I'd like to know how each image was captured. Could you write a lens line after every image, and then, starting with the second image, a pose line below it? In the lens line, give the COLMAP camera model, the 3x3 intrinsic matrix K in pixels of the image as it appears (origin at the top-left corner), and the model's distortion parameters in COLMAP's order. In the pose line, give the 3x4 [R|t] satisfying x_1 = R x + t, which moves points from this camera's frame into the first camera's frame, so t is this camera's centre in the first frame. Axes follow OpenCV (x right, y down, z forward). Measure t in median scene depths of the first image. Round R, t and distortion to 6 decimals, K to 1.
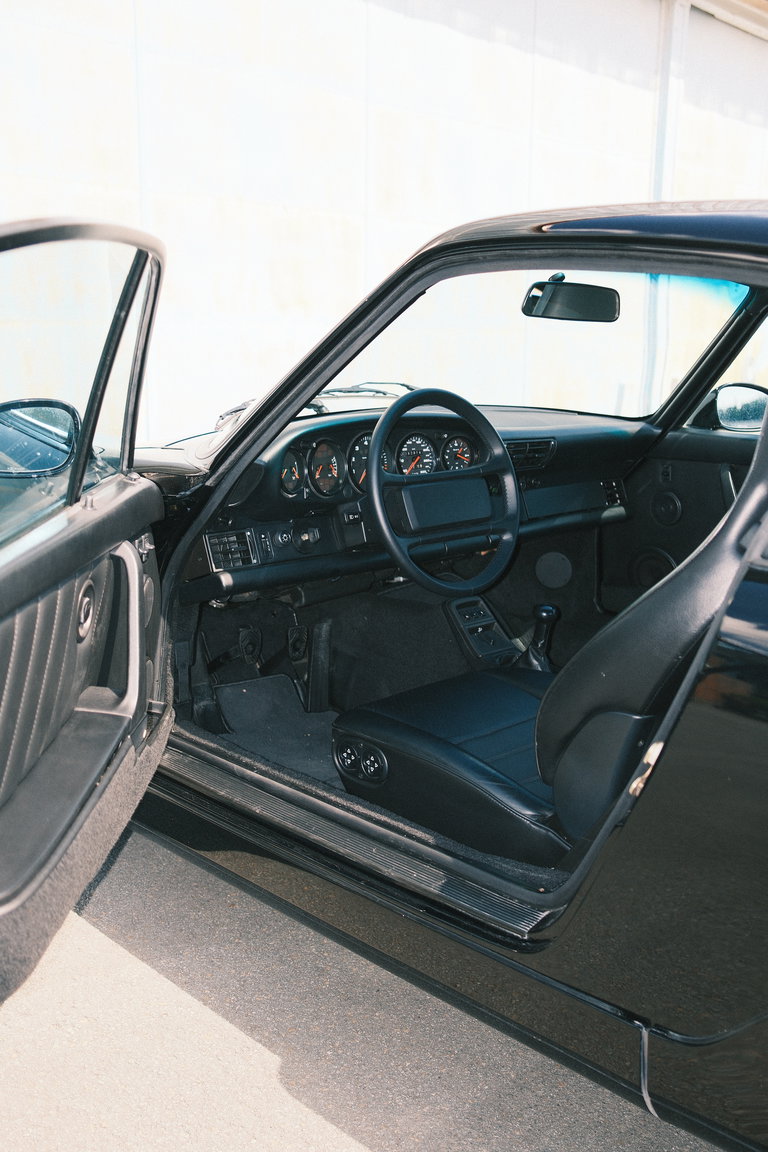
lens RADIAL K [[1166.6, 0, 372.4], [0, 1166.6, 570.8], [0, 0, 1]] dist [-0.056062, 0.133679]
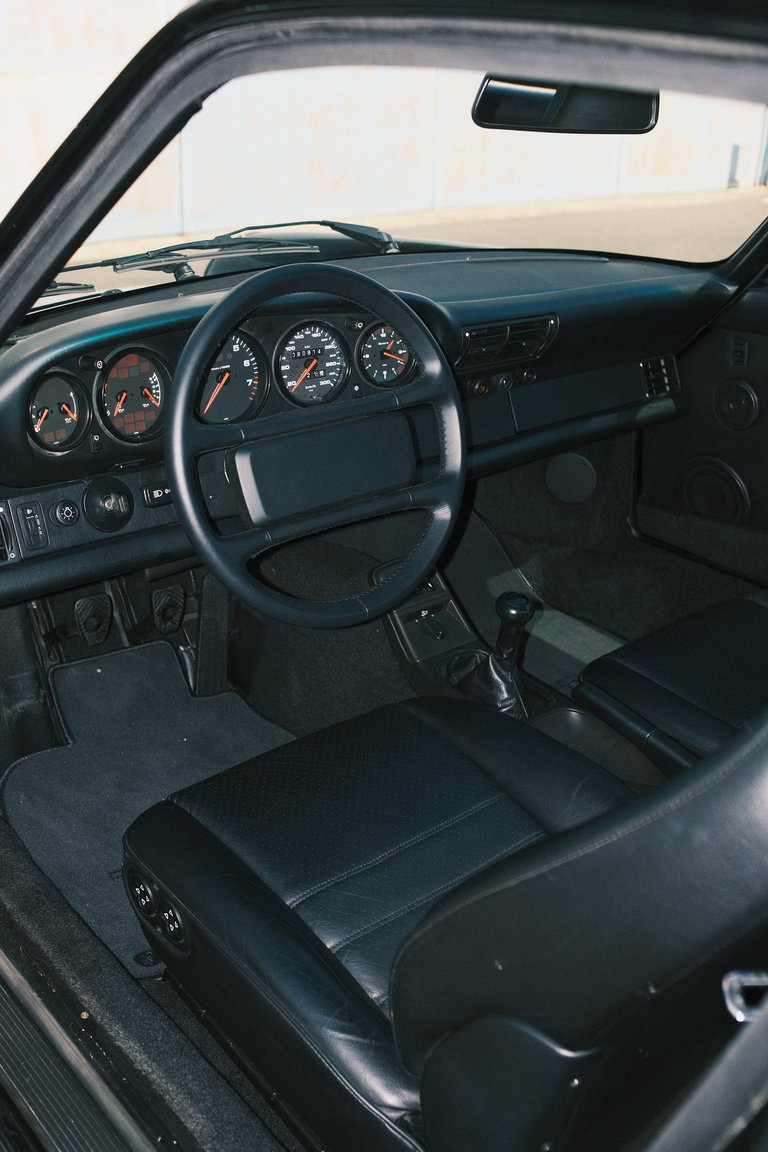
lens RADIAL K [[1166.6, 0, 372.4], [0, 1166.6, 570.8], [0, 0, 1]] dist [-0.056062, 0.133679]
pose [[0.996414, 0.031349, -0.078591, 0.120581], [-0.014806, 0.979100, 0.202838, -0.112922], [0.083307, -0.200947, 0.976053, 0.376365]]
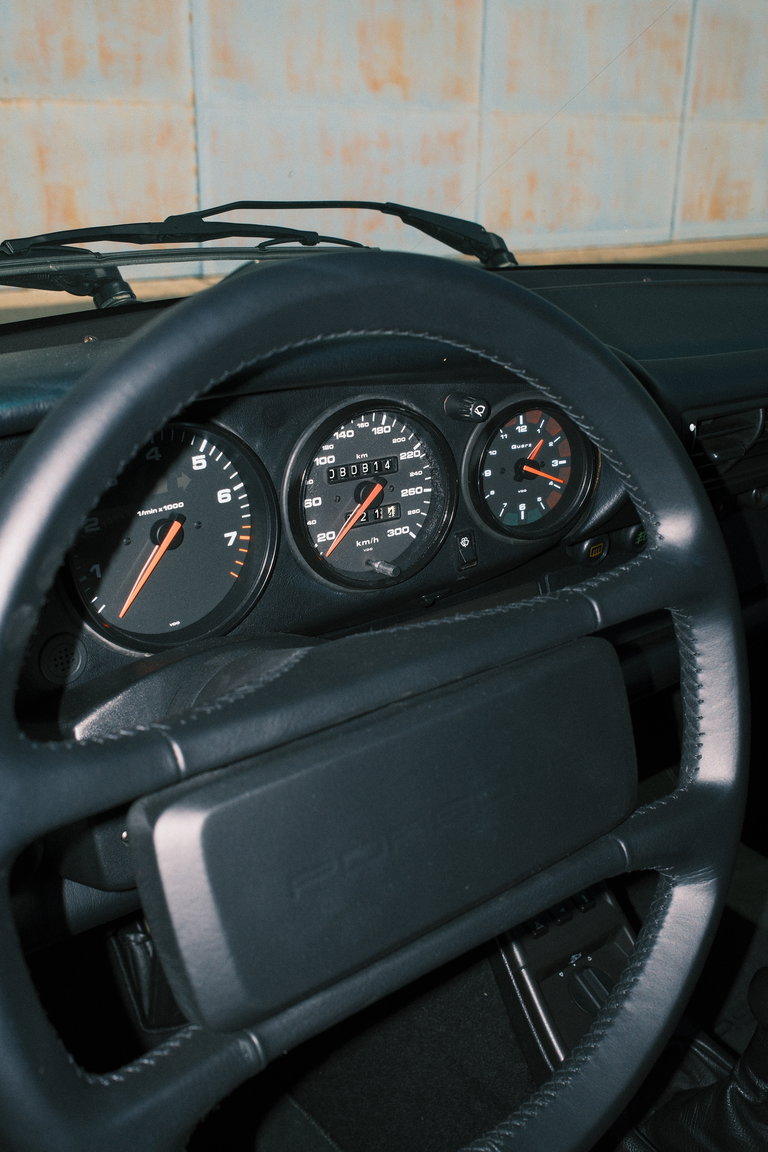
lens RADIAL K [[1178.1, 0, 384.0], [0, 1178.1, 576.0], [0, 0, 1]] dist [-0.018191, 0.001789]
pose [[0.994679, 0.041858, -0.094137, 0.067852], [-0.025640, 0.985569, 0.167319, -0.122402], [0.099782, -0.164015, 0.981398, 0.713164]]
